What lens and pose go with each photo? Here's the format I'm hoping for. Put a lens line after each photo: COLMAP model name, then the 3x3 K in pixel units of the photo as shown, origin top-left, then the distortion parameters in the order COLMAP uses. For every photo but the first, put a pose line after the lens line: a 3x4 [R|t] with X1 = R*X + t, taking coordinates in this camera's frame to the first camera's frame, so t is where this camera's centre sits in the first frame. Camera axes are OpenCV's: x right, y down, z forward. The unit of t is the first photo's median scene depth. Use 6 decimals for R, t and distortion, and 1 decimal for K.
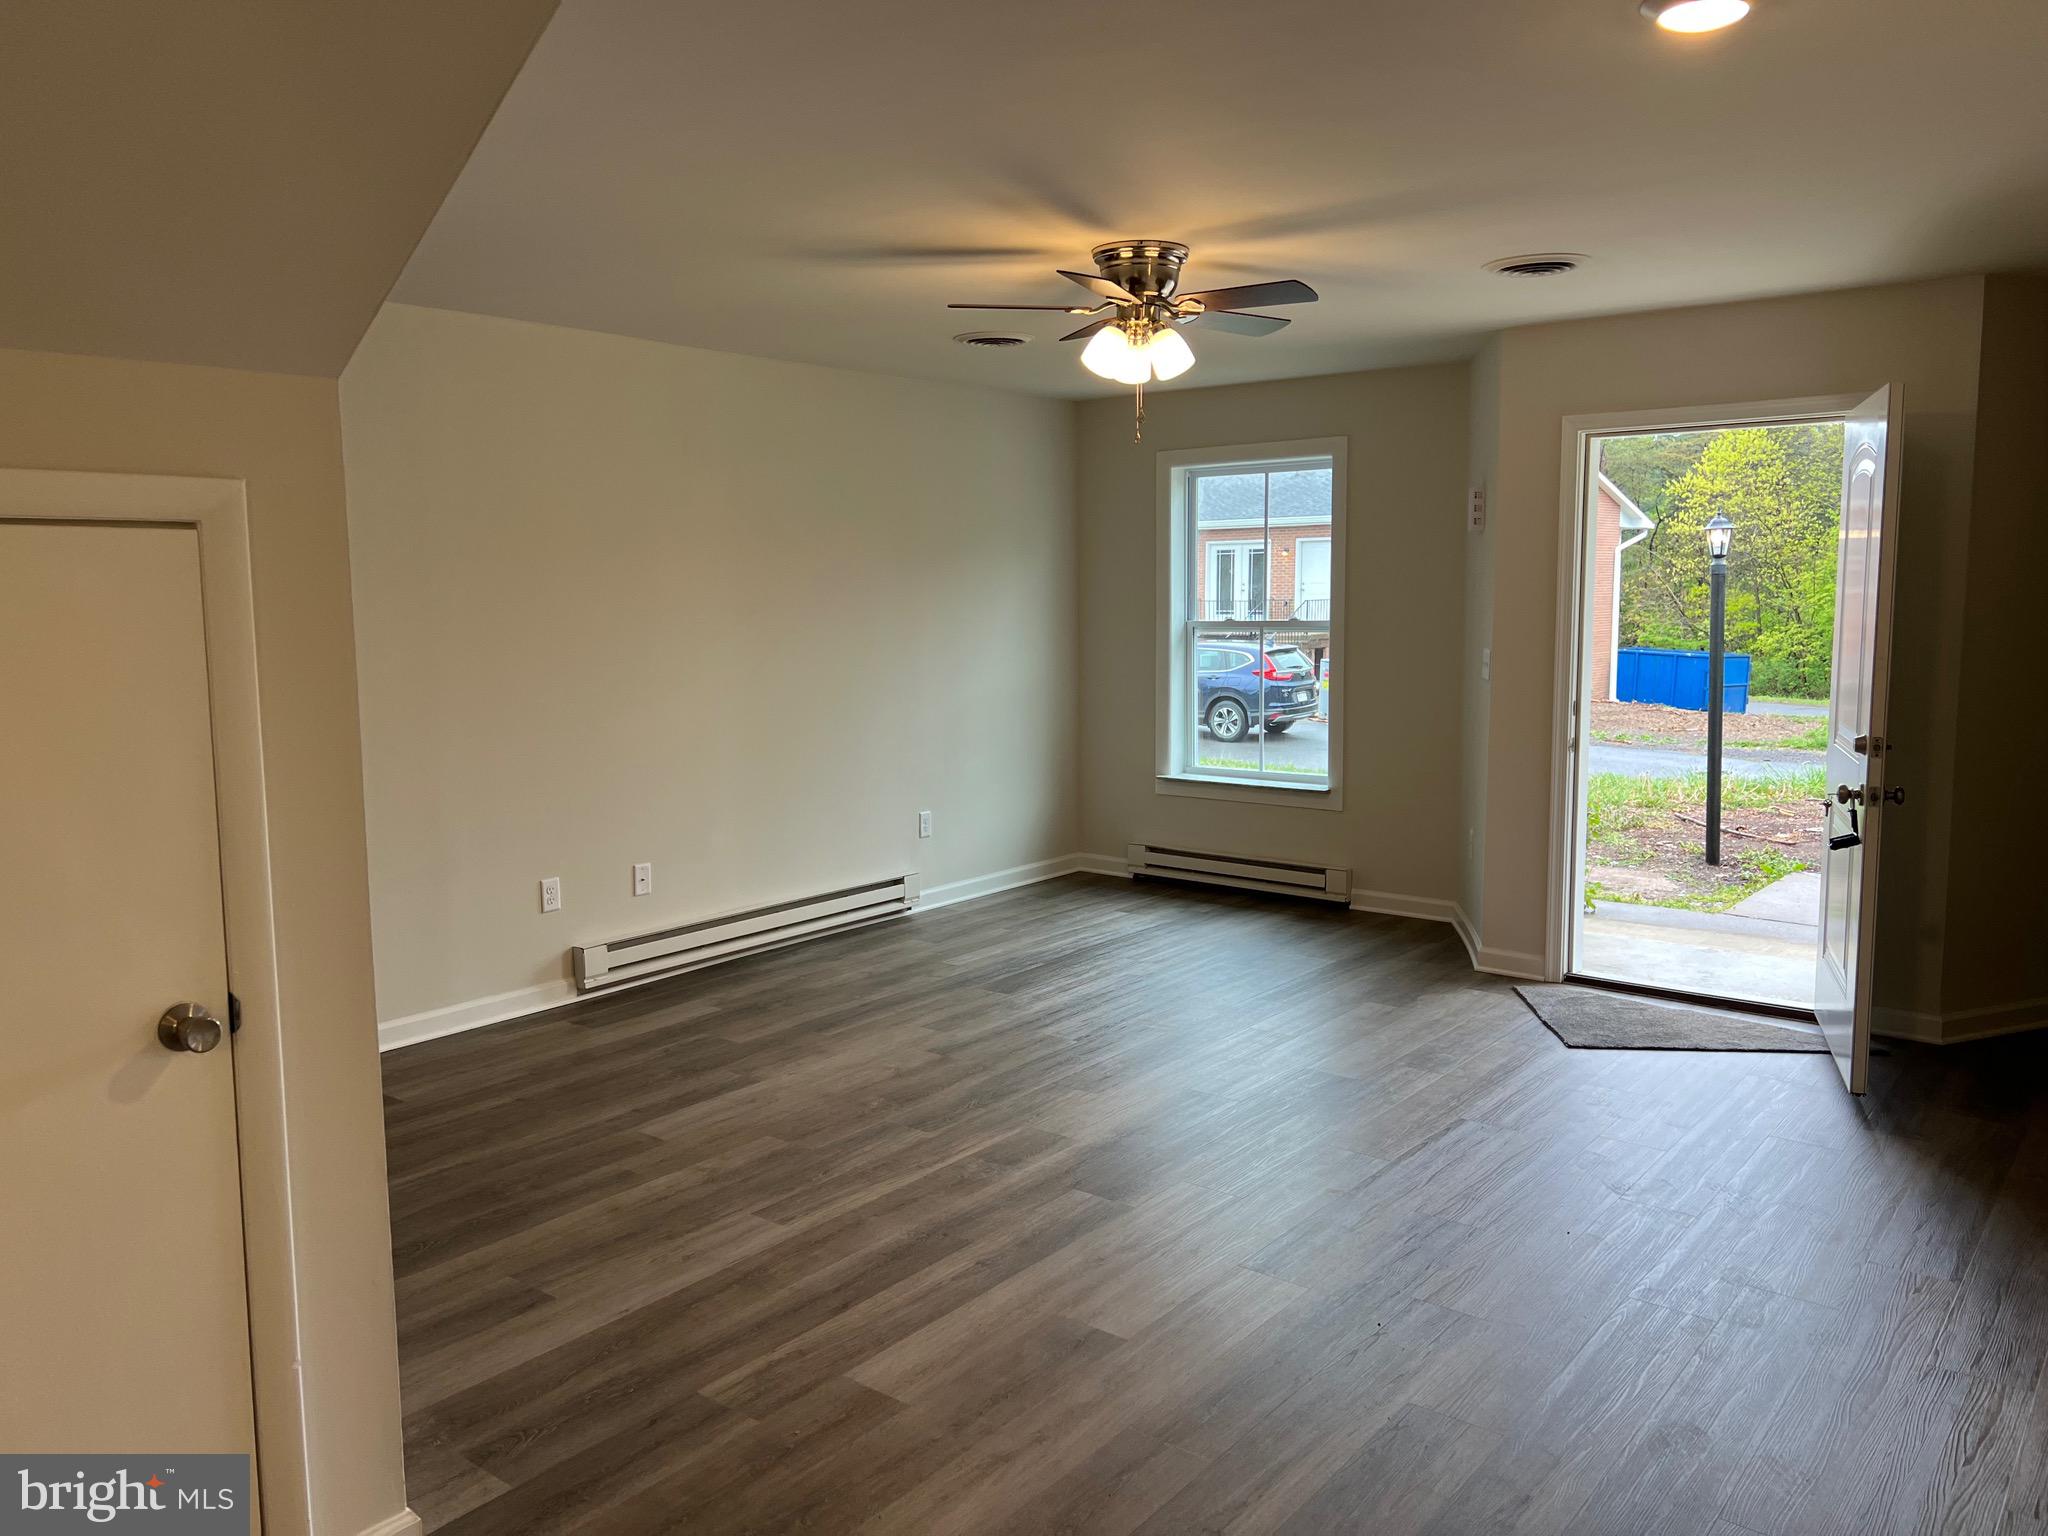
lens RADIAL K [[1536.3, 0, 1019.7], [0, 1536.3, 769.4], [0, 0, 1]] dist [0.054689, -0.013874]
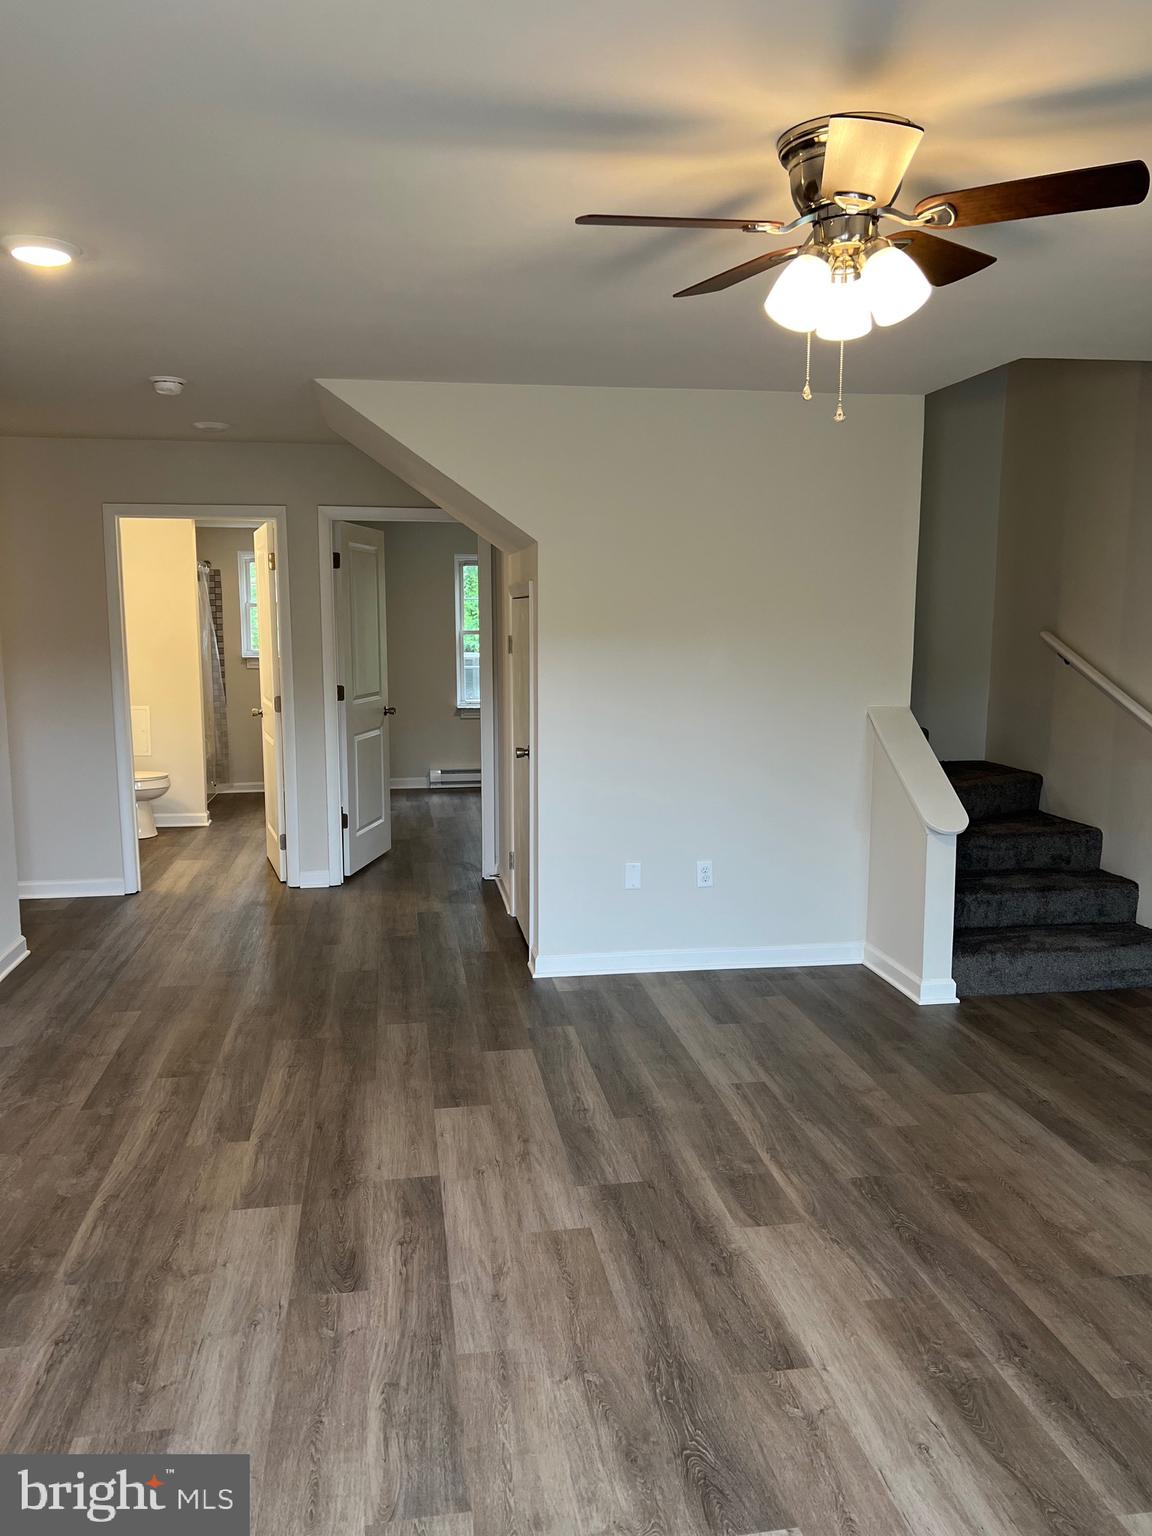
lens RADIAL K [[1152.2, 0, 572.3], [0, 1152.2, 765.7], [0, 0, 1]] dist [0.054689, -0.013874]
pose [[-0.674896, 0.103946, -0.730555, 0.601872], [-0.084335, 0.972676, 0.216306, -0.172720], [0.733078, 0.207595, -0.647689, 1.364134]]
